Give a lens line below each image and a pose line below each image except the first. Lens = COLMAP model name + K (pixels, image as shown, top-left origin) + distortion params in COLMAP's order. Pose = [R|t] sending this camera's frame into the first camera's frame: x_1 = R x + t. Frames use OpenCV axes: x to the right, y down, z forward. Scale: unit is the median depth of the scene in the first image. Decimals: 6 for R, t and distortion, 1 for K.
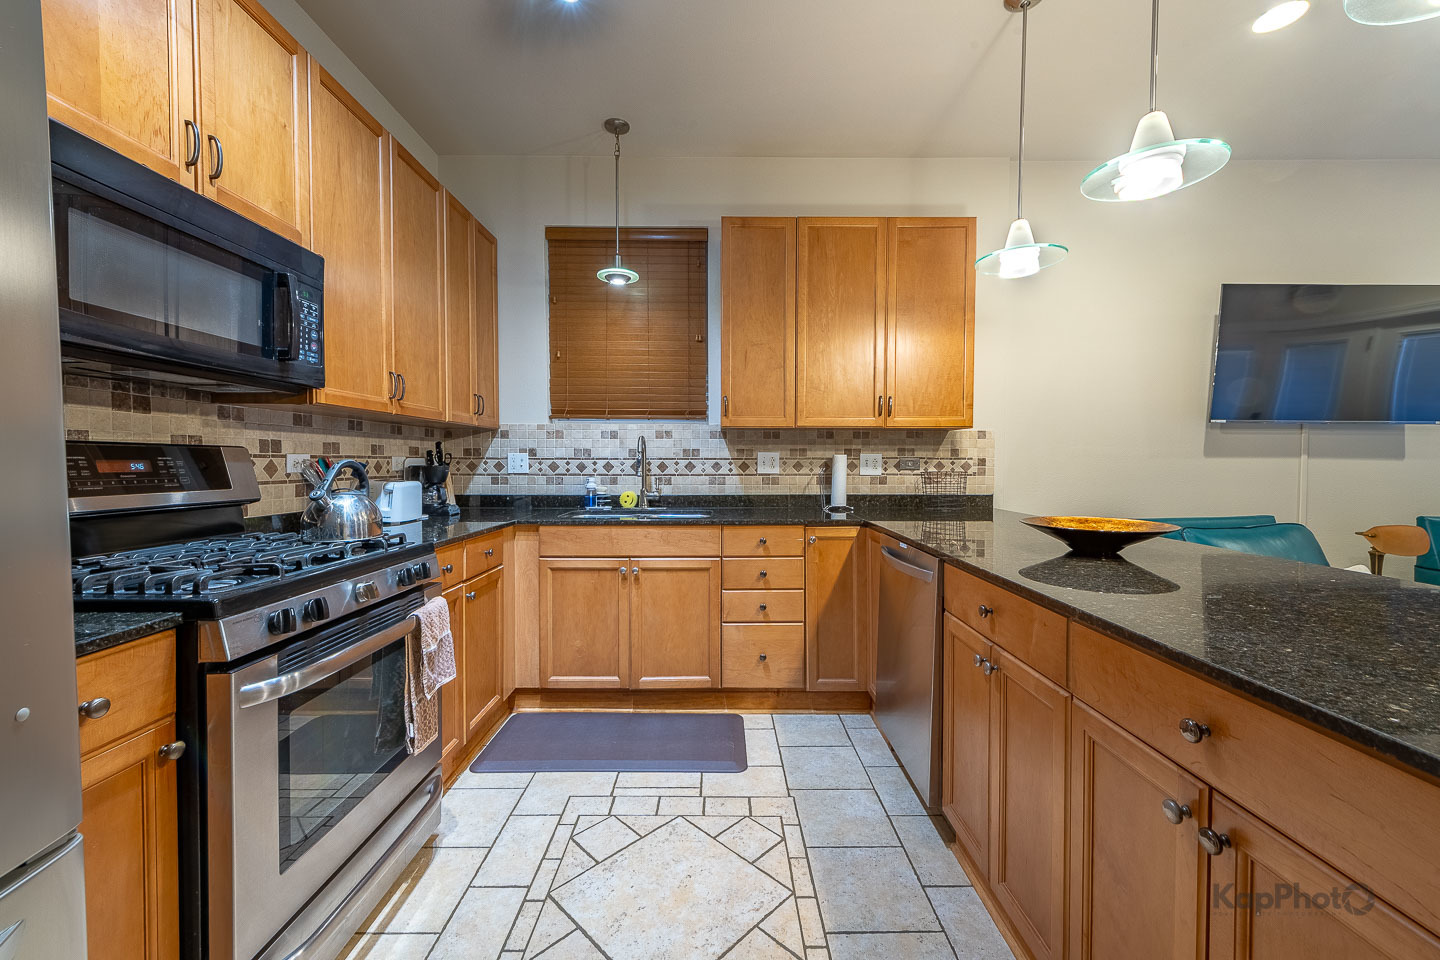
lens RADIAL K [[585.2, 0, 735.5], [0, 585.2, 482.1], [0, 0, 1]] dist [0.015568, -0.003648]
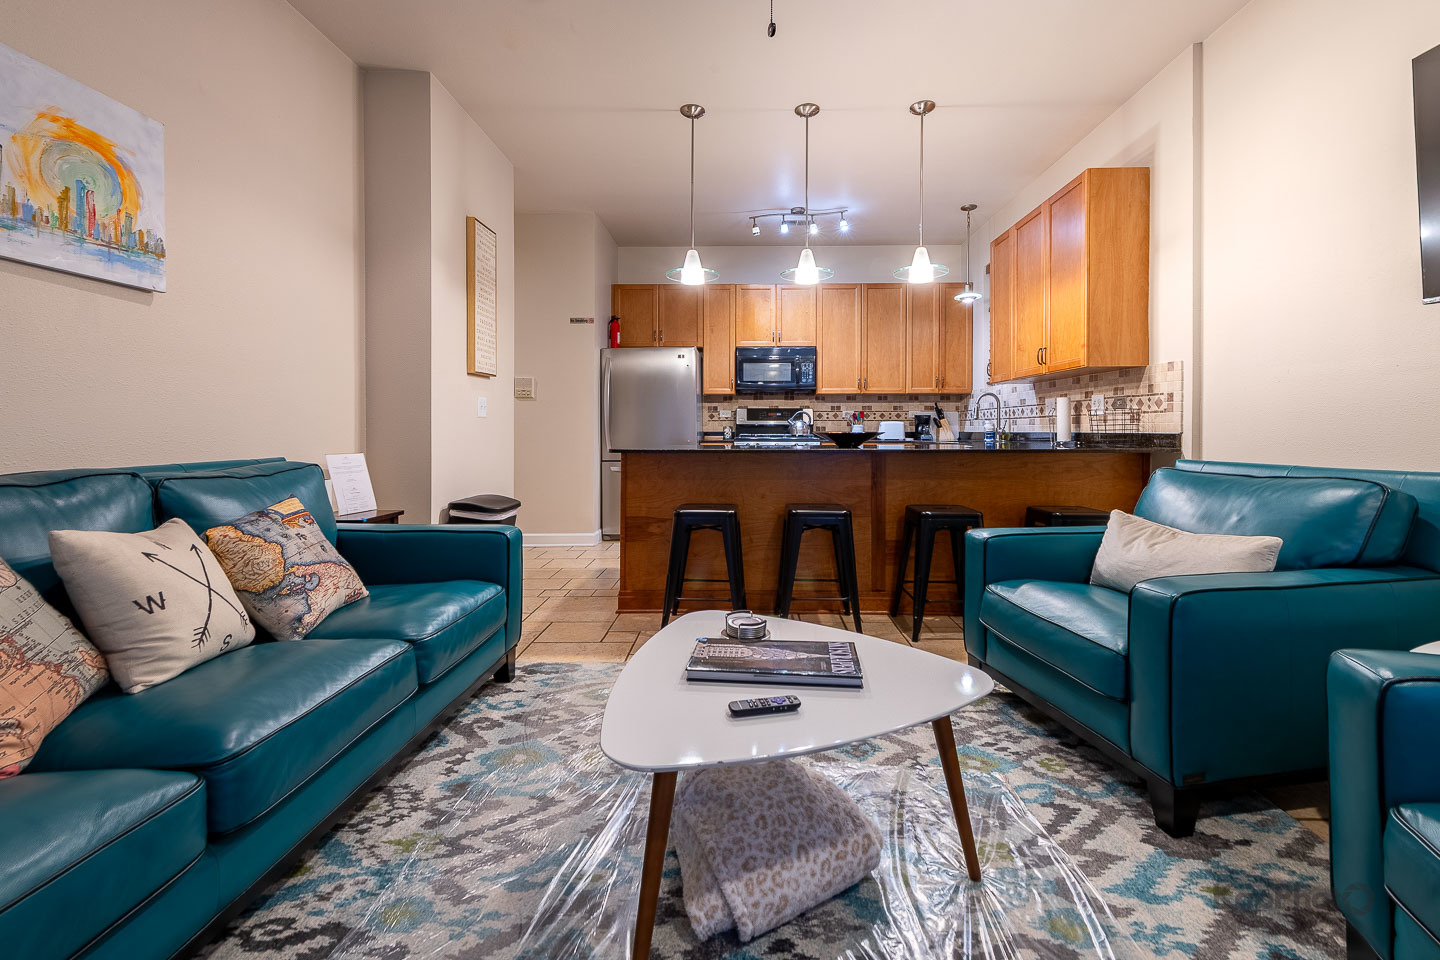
lens RADIAL K [[585.2, 0, 734.6], [0, 585.2, 450.6], [0, 0, 1]] dist [0.015568, -0.003648]
pose [[-0.024273, 0.035526, -0.999074, 1.344912], [-0.036331, 0.998677, 0.036395, 0.039457], [0.999045, 0.037180, -0.022950, 0.357276]]
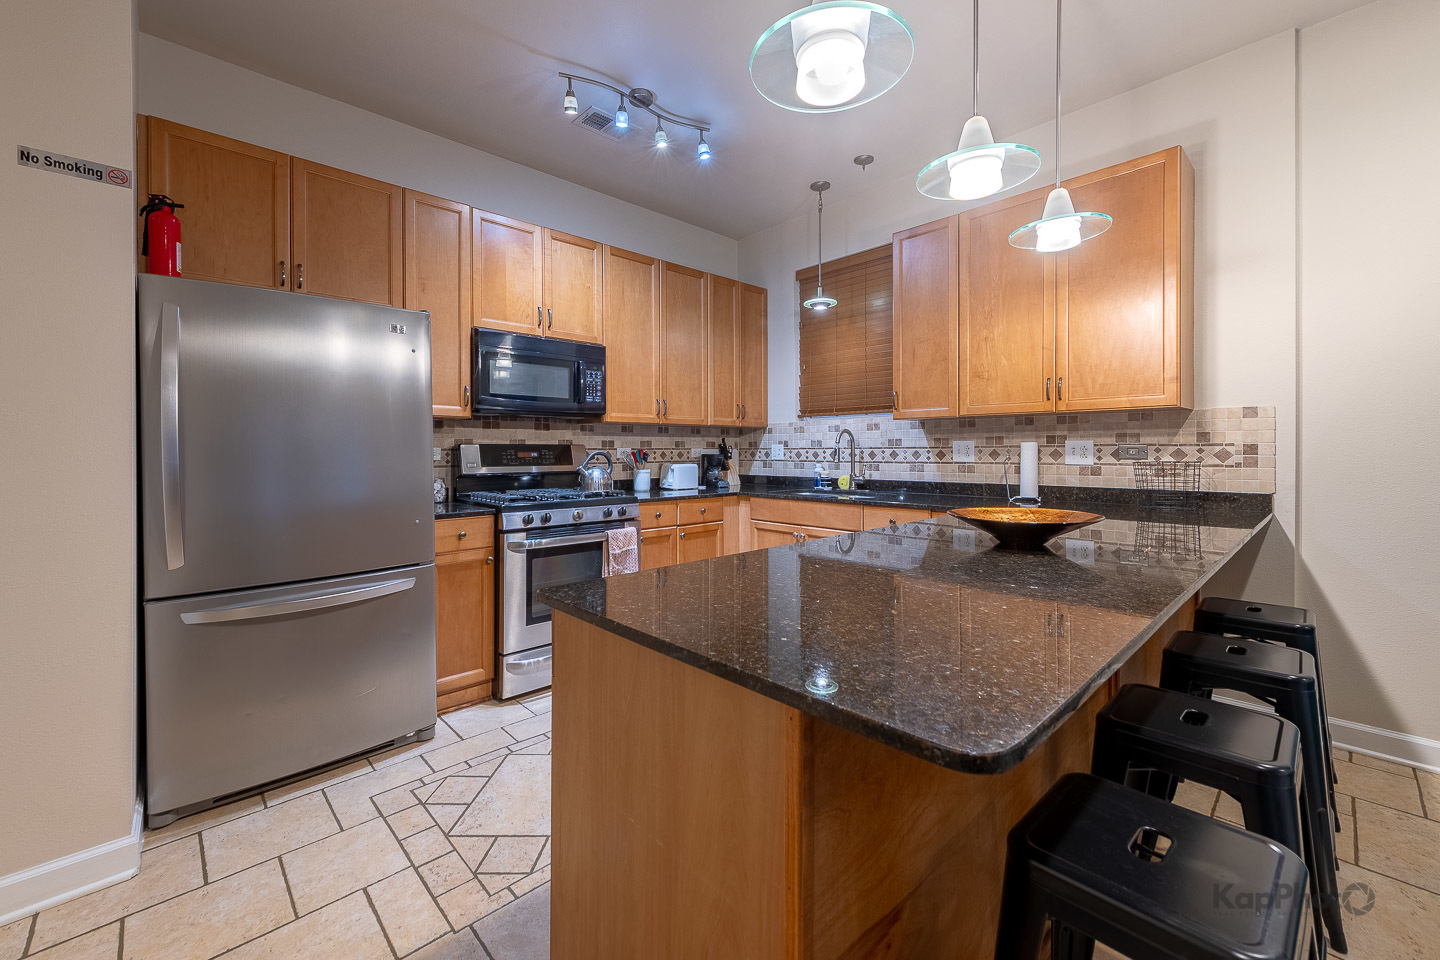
lens RADIAL K [[585.2, 0, 698.9], [0, 585.2, 461.8], [0, 0, 1]] dist [0.015568, -0.003648]
pose [[0.664113, 0.009862, -0.747567, 0.517061], [-0.020477, 0.999778, -0.005002, 0.000023], [0.747352, 0.018630, 0.664167, -0.022070]]
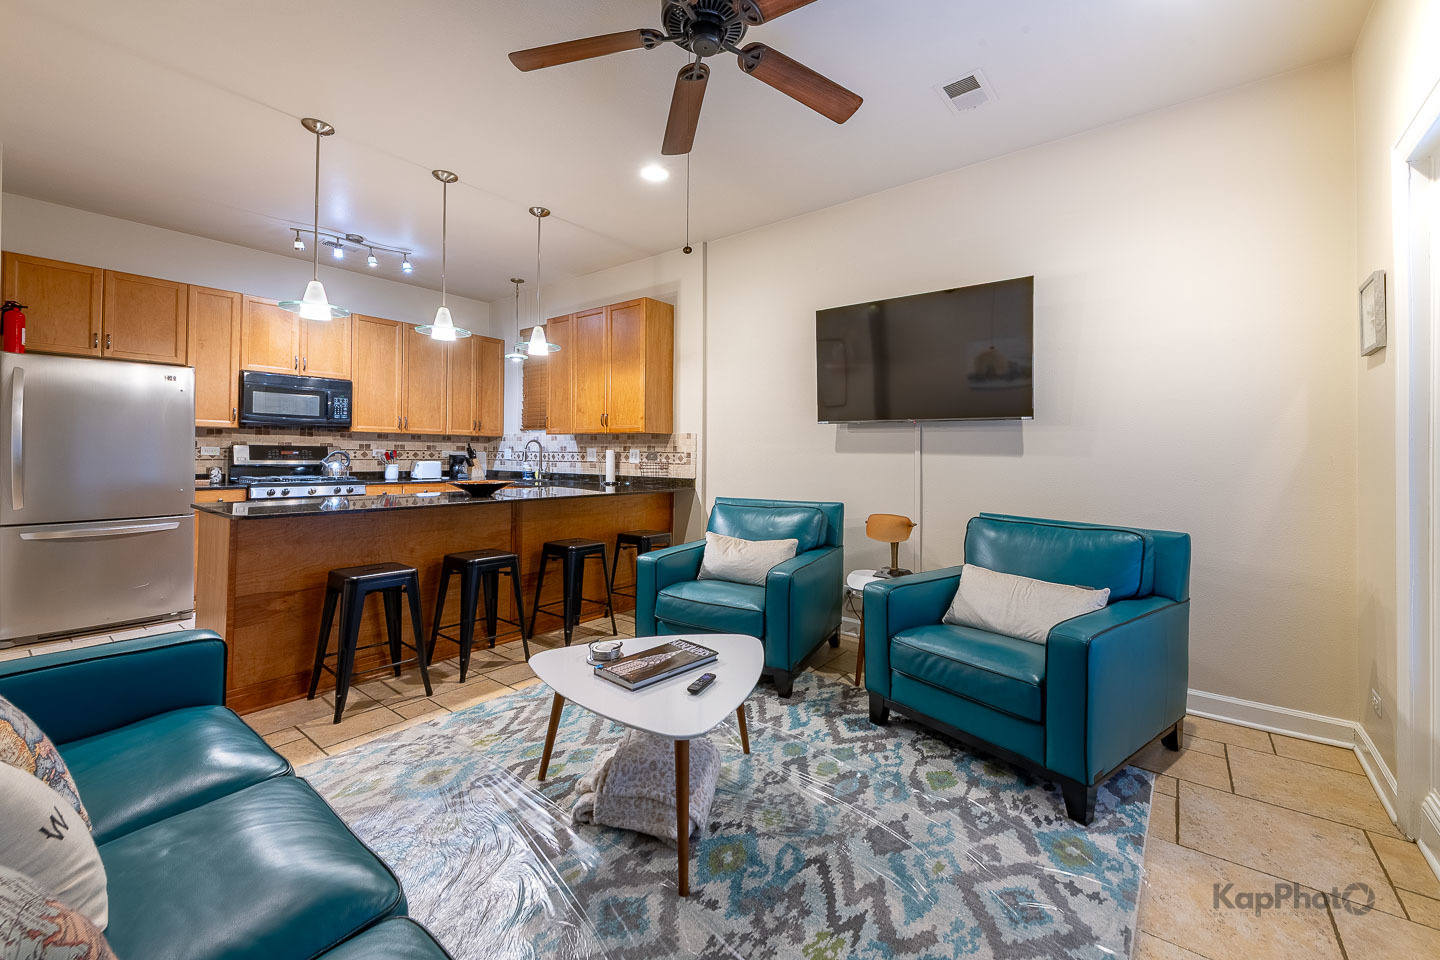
lens RADIAL K [[585.2, 0, 709.3], [0, 585.2, 454.9], [0, 0, 1]] dist [0.015568, -0.003648]
pose [[0.778163, 0.006396, -0.628030, 1.352426], [-0.031397, 0.999094, -0.028727, 0.004152], [0.627277, 0.042073, 0.777659, -0.071323]]
